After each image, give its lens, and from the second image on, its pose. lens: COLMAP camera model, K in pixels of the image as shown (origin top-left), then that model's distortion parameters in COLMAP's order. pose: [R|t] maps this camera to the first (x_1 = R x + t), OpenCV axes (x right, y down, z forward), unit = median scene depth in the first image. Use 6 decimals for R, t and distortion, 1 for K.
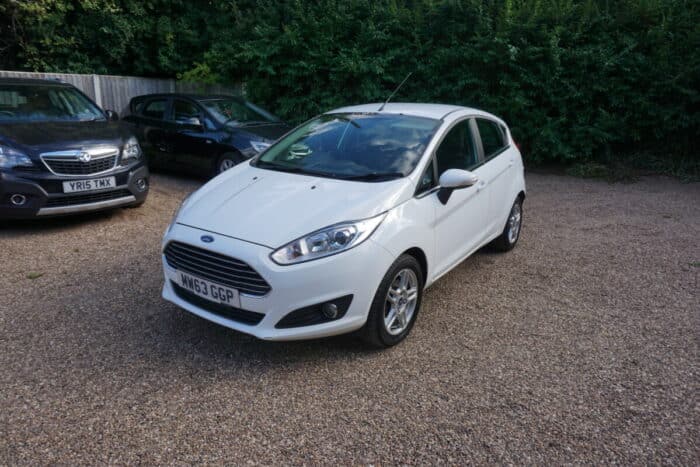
lens RADIAL K [[485.7, 0, 318.0], [0, 485.7, 231.3], [0, 0, 1]] dist [-0.020086, 0.002612]
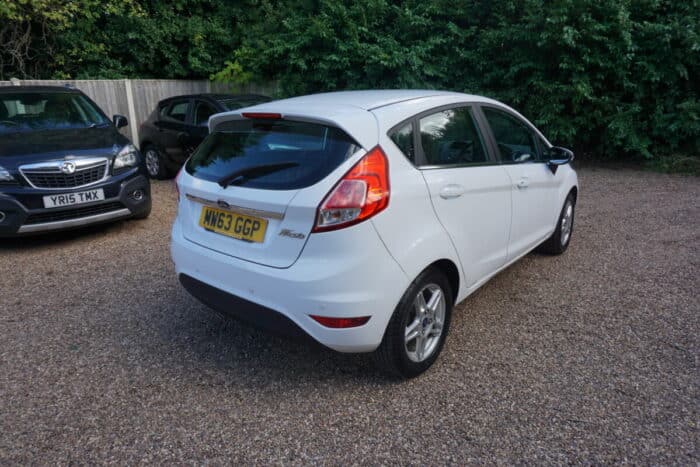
lens RADIAL K [[485.4, 0, 321.9], [0, 485.4, 221.7], [0, 0, 1]] dist [-0.061095, 0.053535]
pose [[0.990861, -0.010268, -0.134497, 0.081820], [0.008692, 0.999887, -0.012300, -0.027002], [0.134608, 0.011019, 0.990838, 0.122005]]
